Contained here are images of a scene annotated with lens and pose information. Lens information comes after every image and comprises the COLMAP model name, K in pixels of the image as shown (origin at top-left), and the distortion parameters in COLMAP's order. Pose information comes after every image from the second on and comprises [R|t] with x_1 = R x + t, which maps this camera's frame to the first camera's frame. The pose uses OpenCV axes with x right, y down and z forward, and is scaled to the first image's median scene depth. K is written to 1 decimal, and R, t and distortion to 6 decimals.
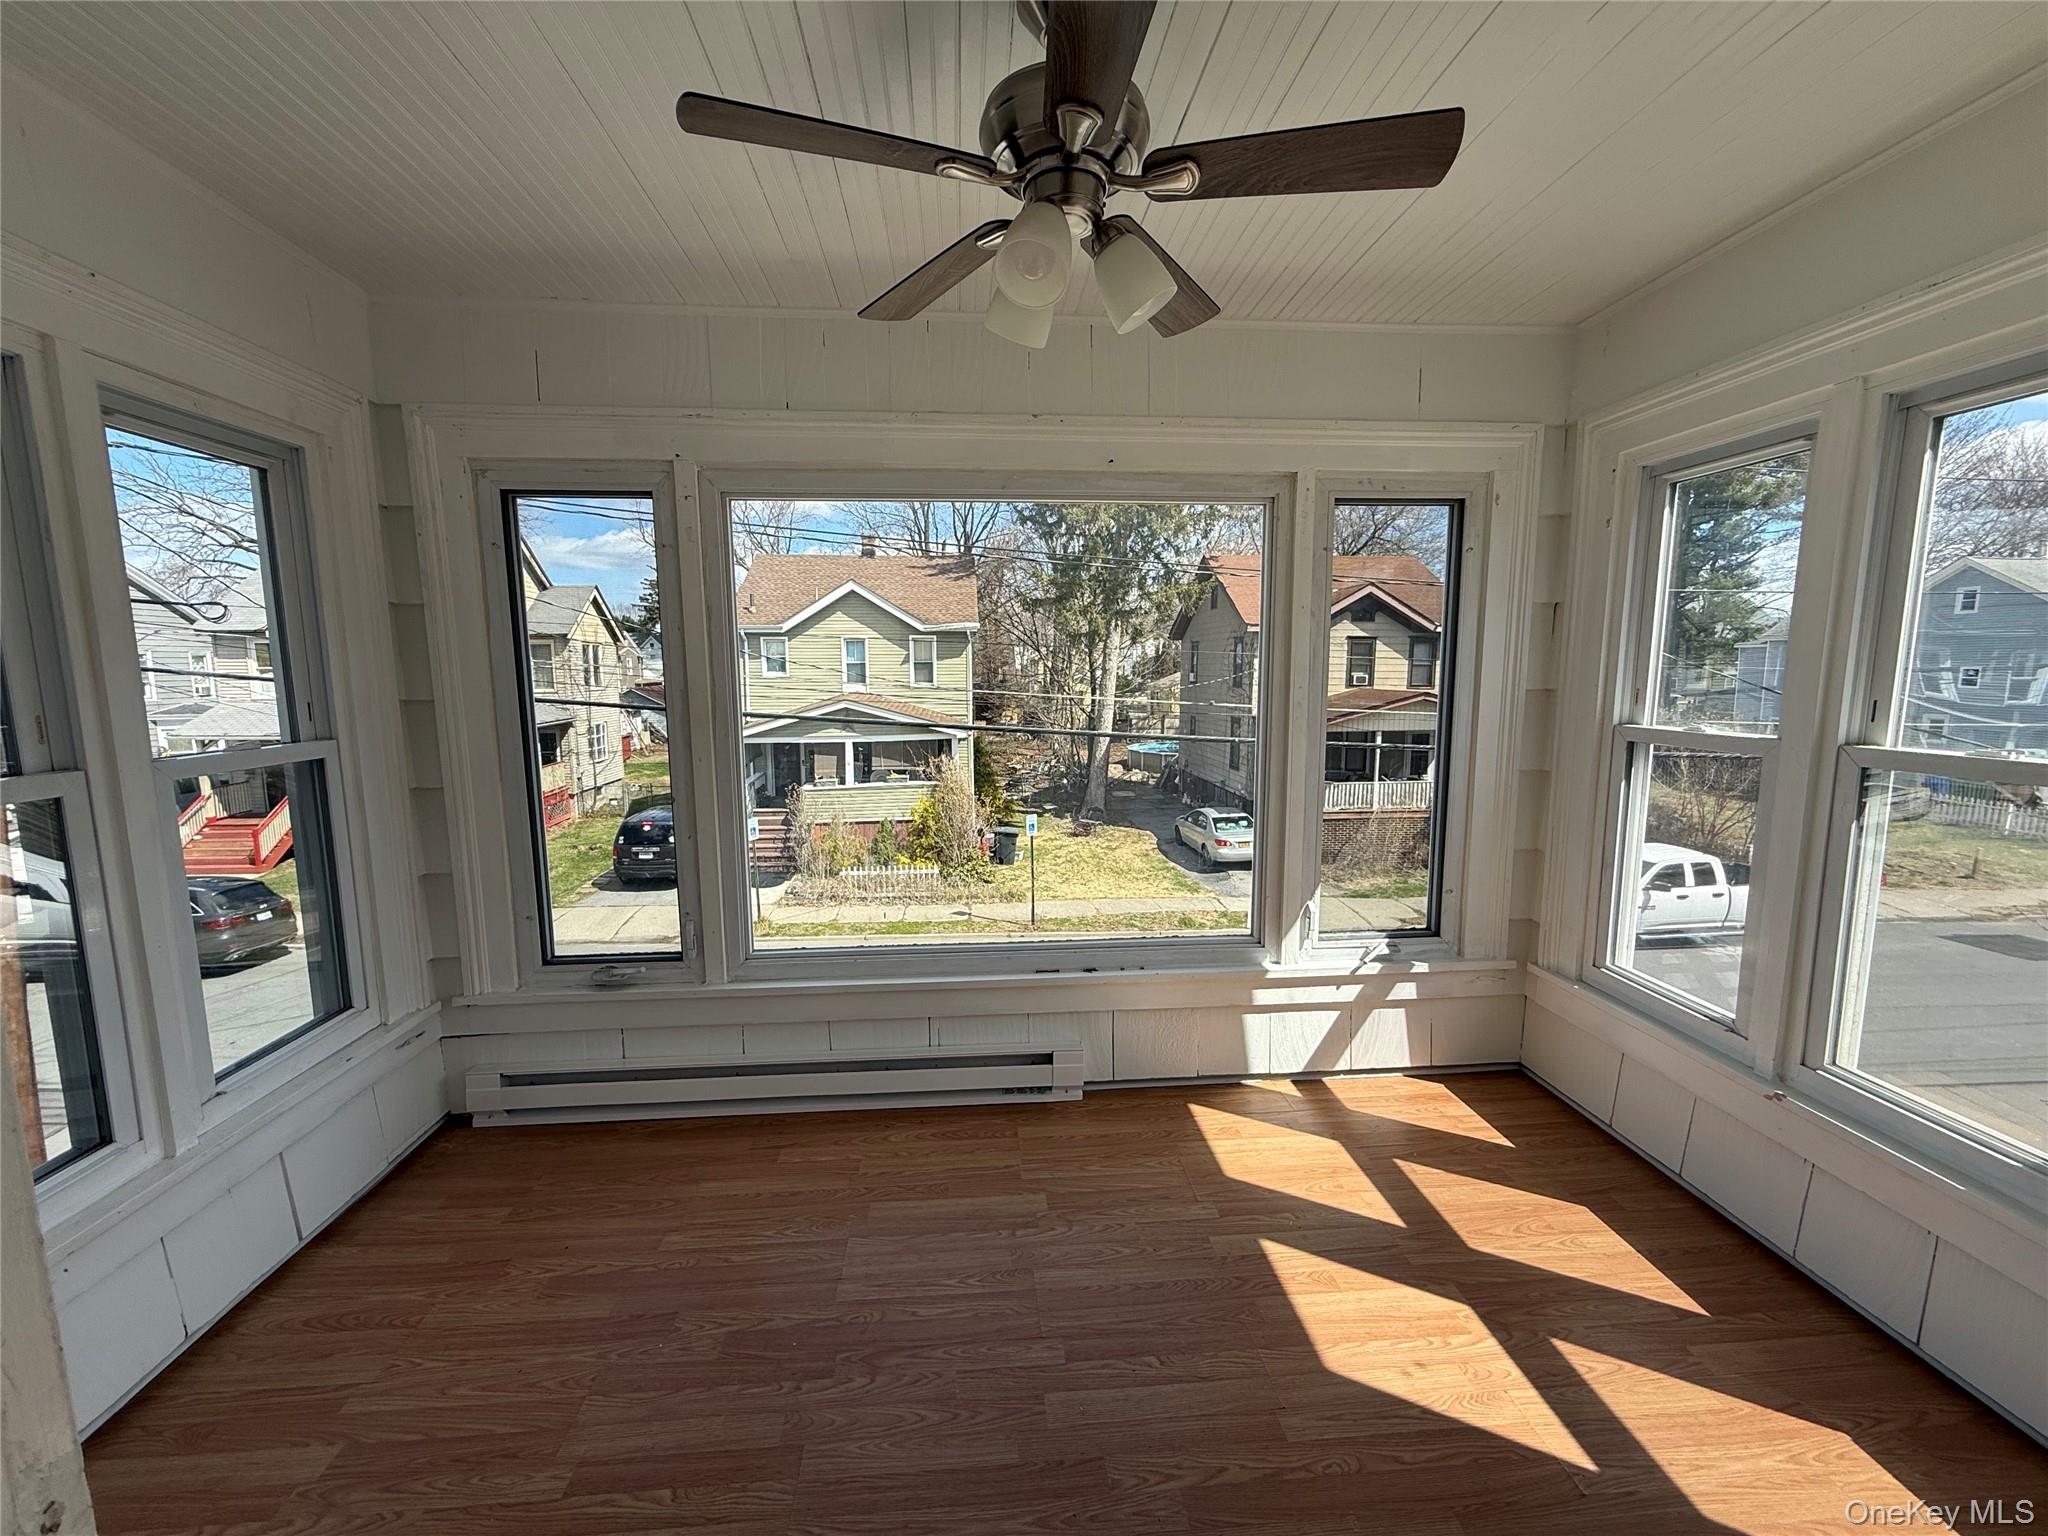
lens RADIAL K [[815.6, 0, 1022.1], [0, 815.6, 768.3], [0, 0, 1]] dist [0.002234, -0.001820]
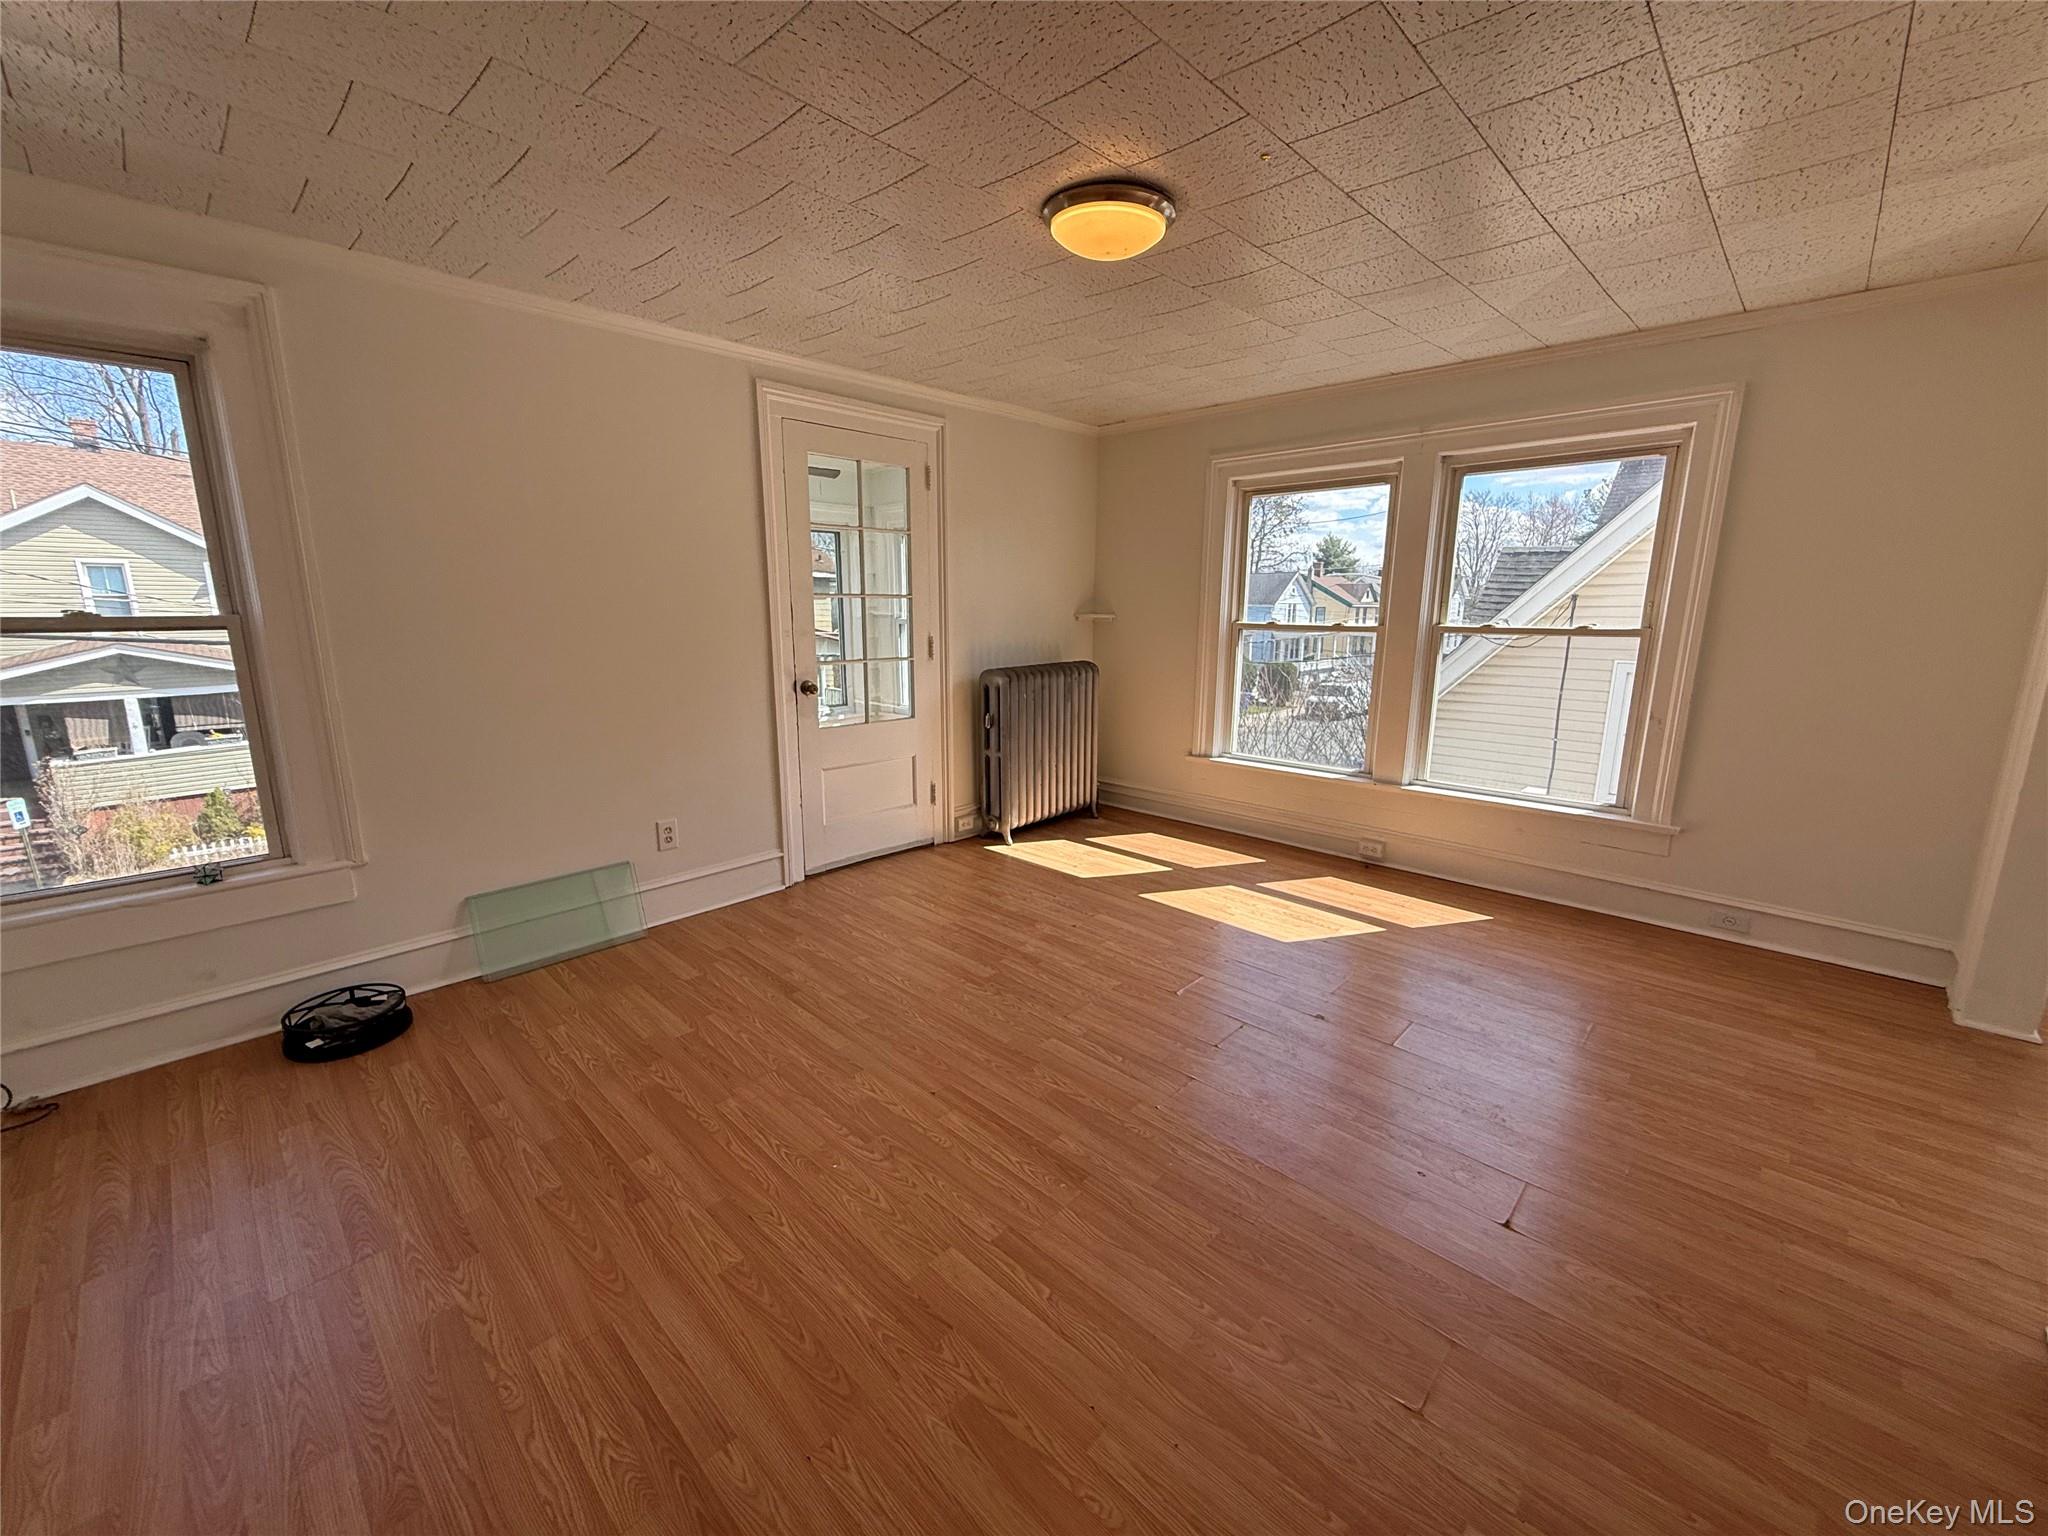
lens RADIAL K [[815.6, 0, 1028.2], [0, 815.6, 773.2], [0, 0, 1]] dist [0.002234, -0.001820]
pose [[0.744463, -0.128847, 0.655113, -0.095123], [0.077434, 0.991243, 0.106961, 0.022123], [-0.663158, -0.028900, 0.747922, -0.158874]]
